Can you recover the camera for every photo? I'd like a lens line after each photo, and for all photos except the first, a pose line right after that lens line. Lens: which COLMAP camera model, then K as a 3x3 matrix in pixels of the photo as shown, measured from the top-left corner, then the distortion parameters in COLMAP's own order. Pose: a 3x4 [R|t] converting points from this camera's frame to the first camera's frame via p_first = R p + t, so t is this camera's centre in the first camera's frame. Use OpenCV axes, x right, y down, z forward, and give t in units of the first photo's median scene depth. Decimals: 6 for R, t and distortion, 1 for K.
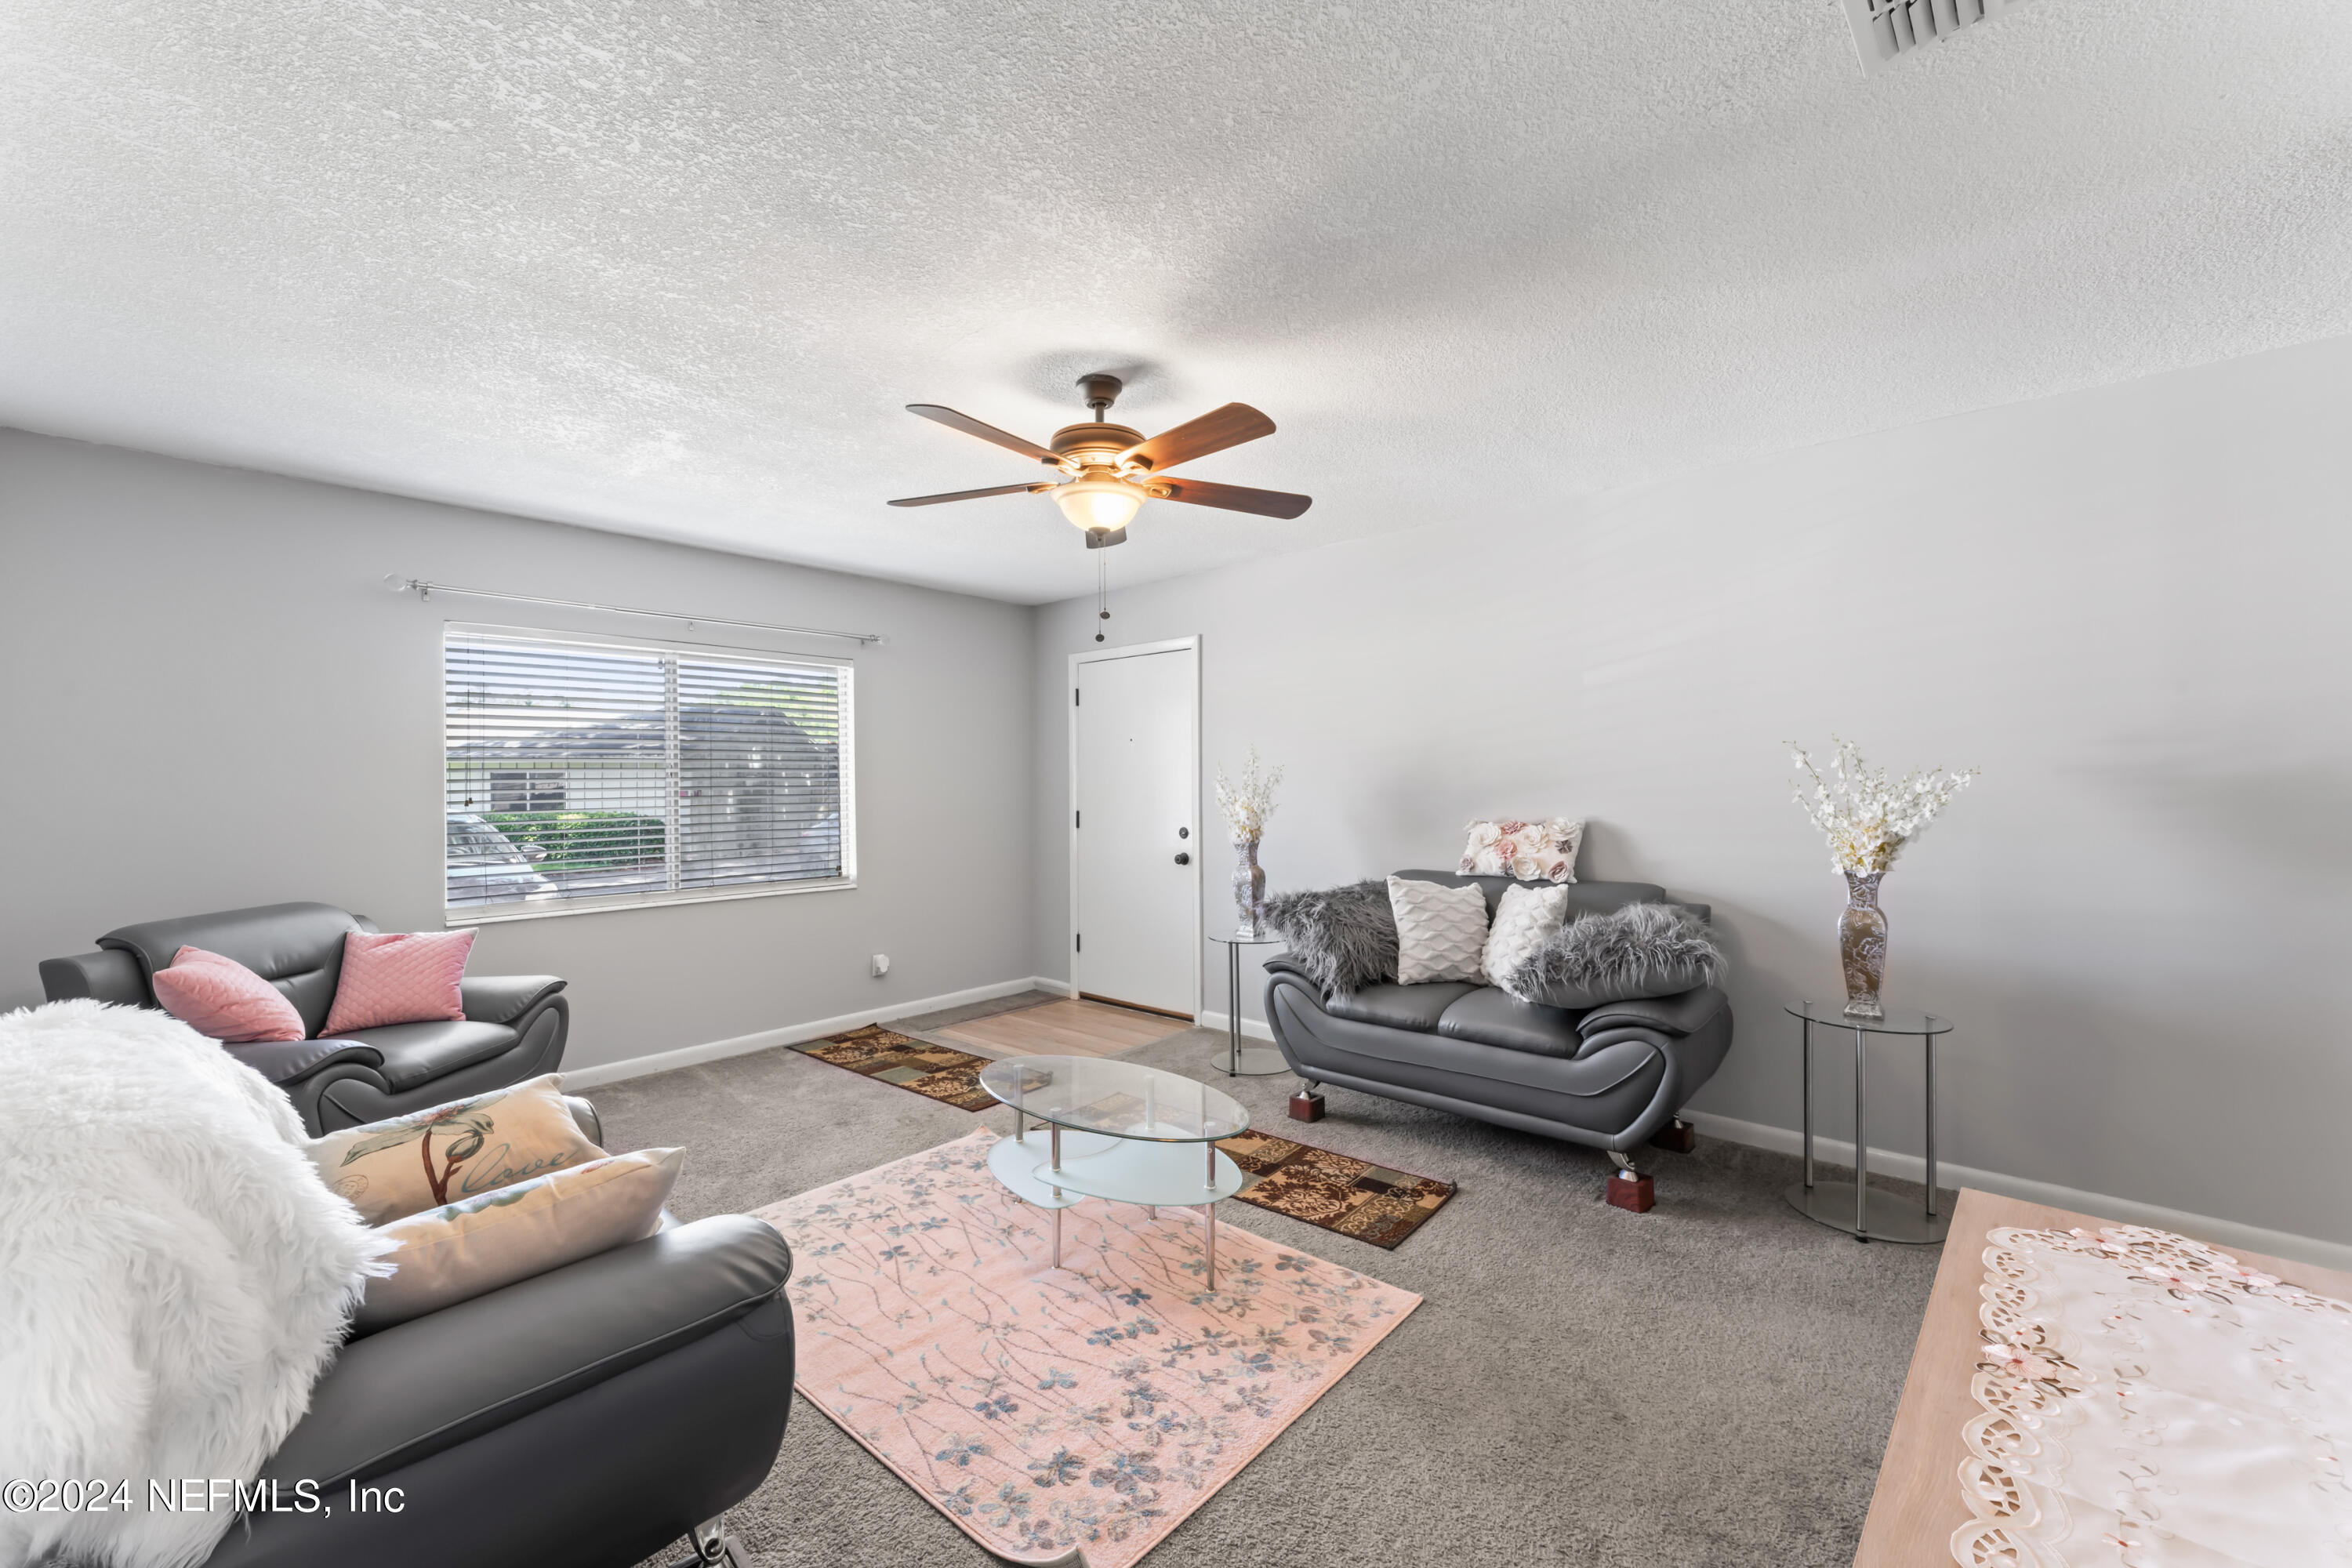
lens RADIAL K [[939.1, 0, 1174.2], [0, 939.1, 772.2], [0, 0, 1]] dist [-0.001792, 0.000849]
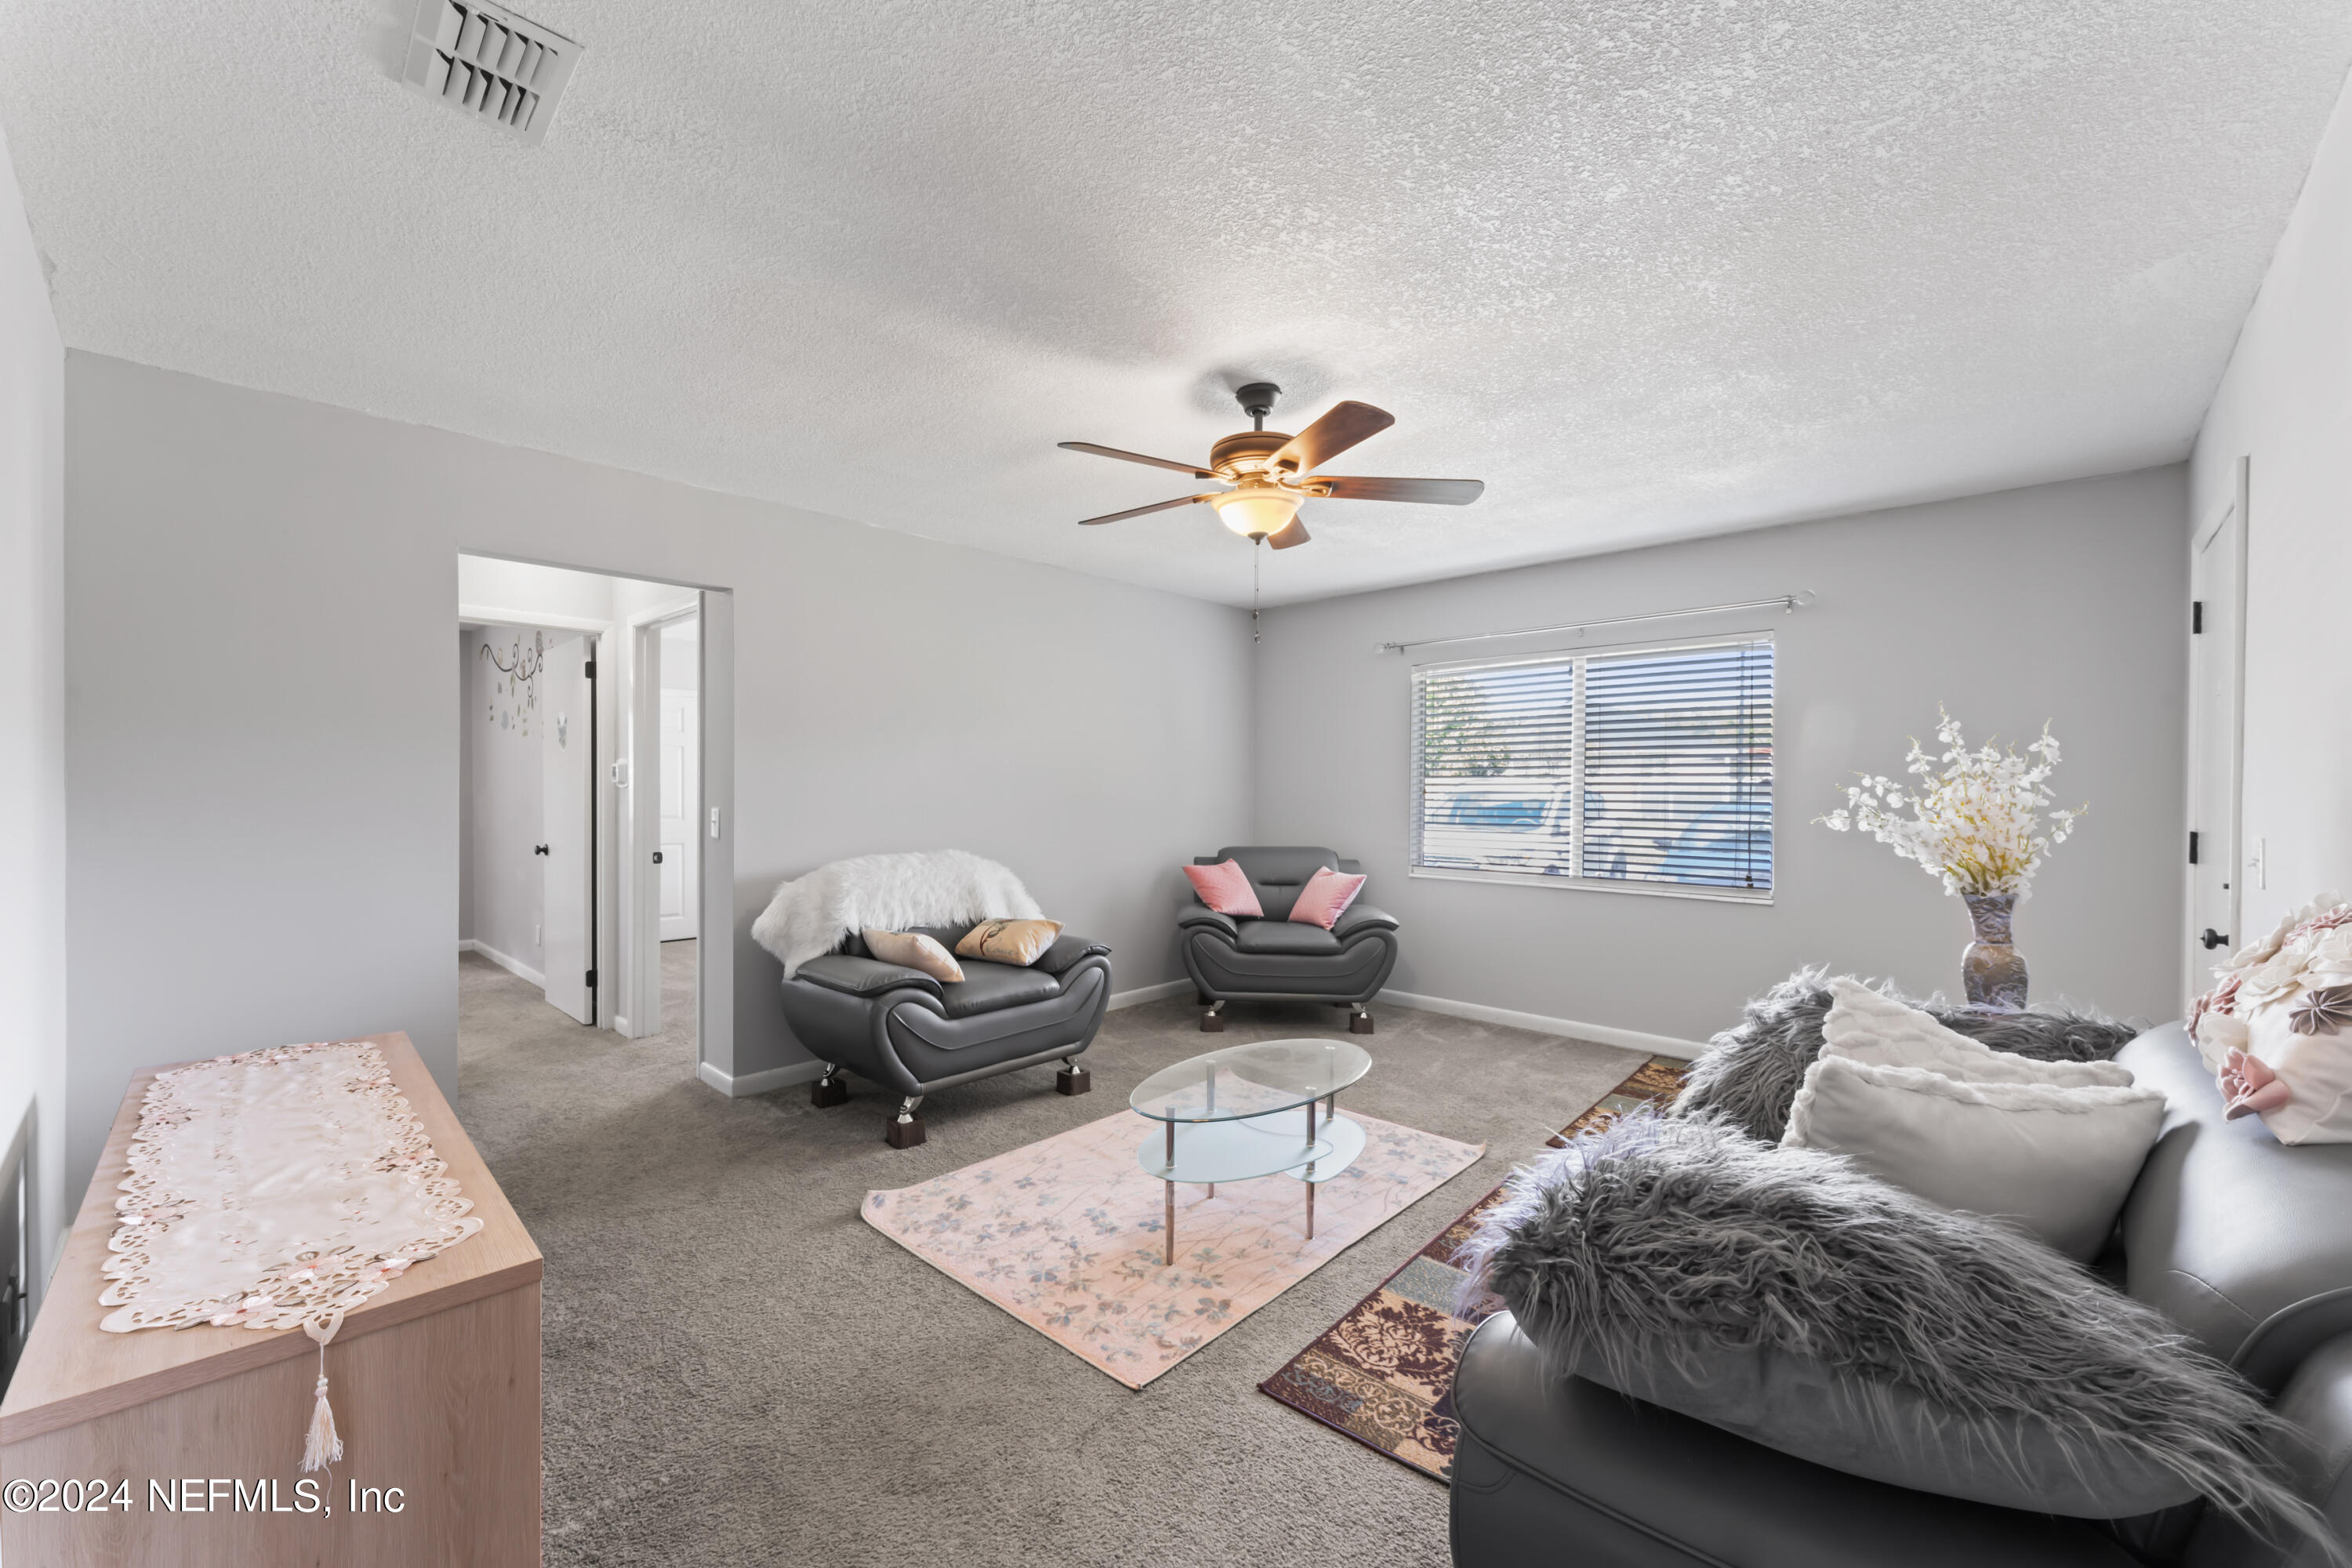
lens RADIAL K [[939.1, 0, 1150.1], [0, 939.1, 784.1], [0, 0, 1]] dist [-0.001792, 0.000849]
pose [[-0.040332, 0.007821, -0.999156, 0.913556], [0.011494, 0.999907, 0.007363, 0.008656], [0.999120, -0.011187, -0.040418, 0.870920]]
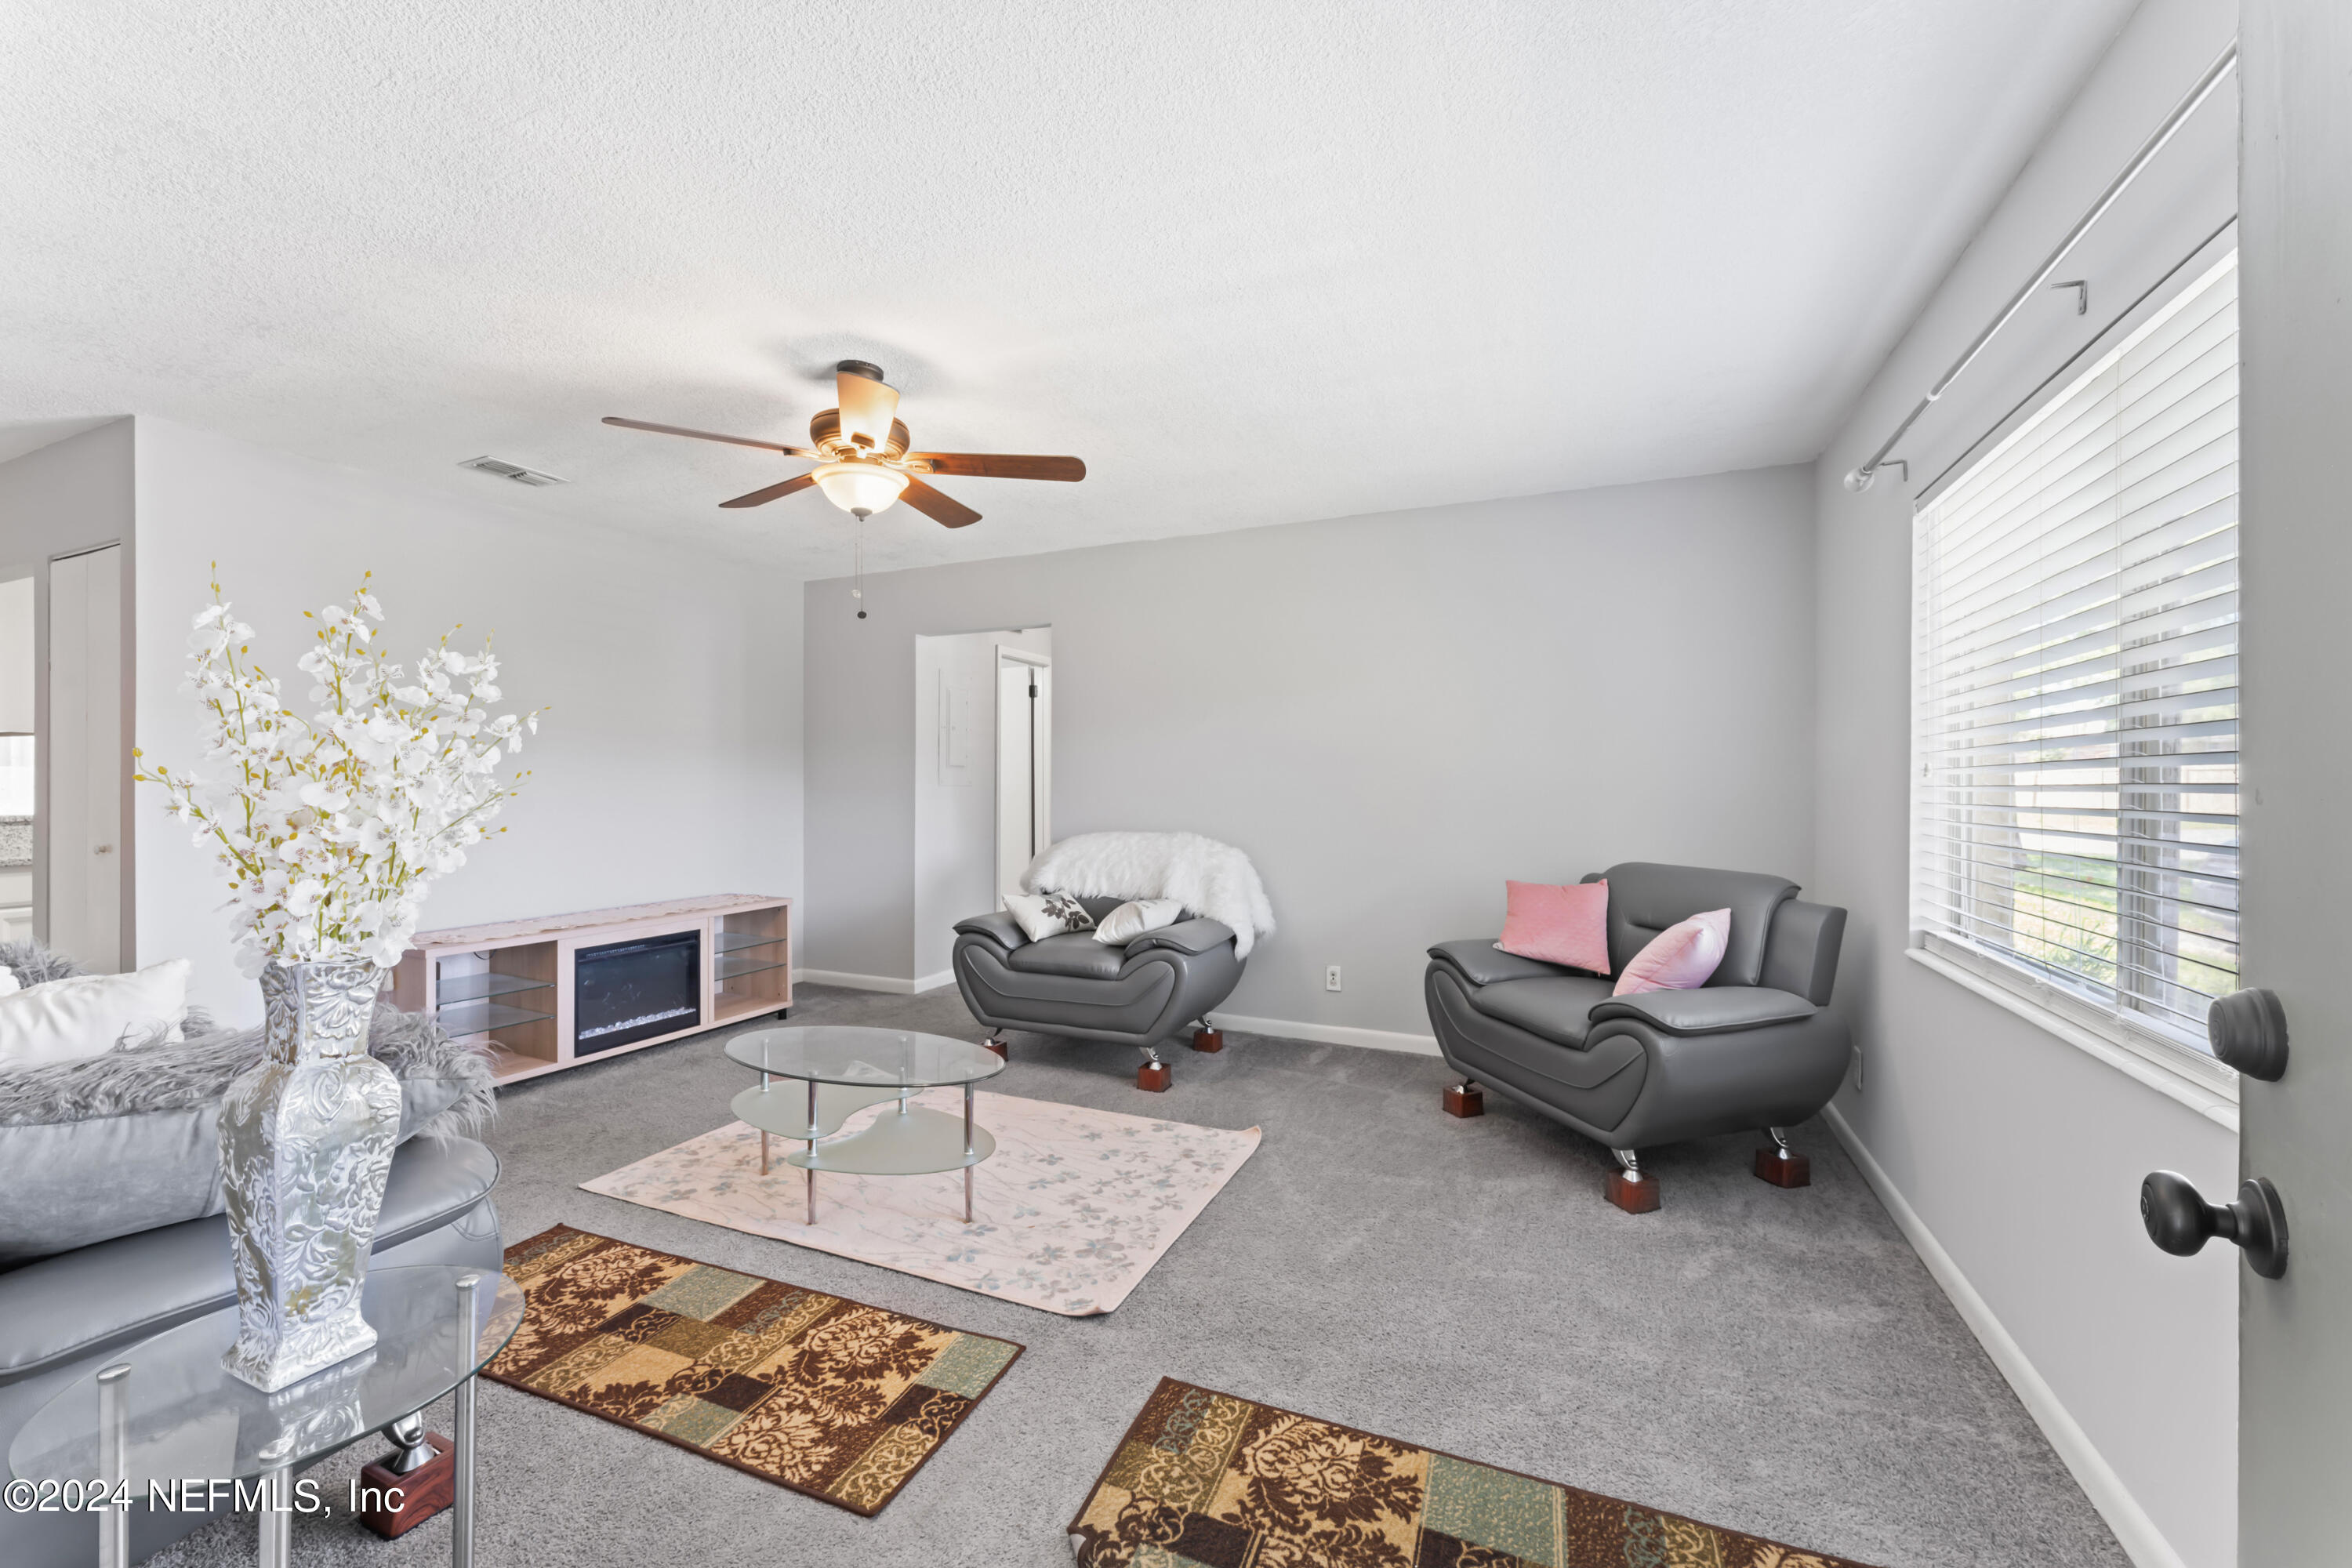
lens RADIAL K [[939.1, 0, 1167.4], [0, 939.1, 793.8], [0, 0, 1]] dist [-0.001792, 0.000849]
pose [[-0.954599, 0.010965, -0.297693, -0.085767], [0.010204, 0.999939, 0.004110, 0.050919], [0.297720, 0.000886, -0.954653, 1.962086]]
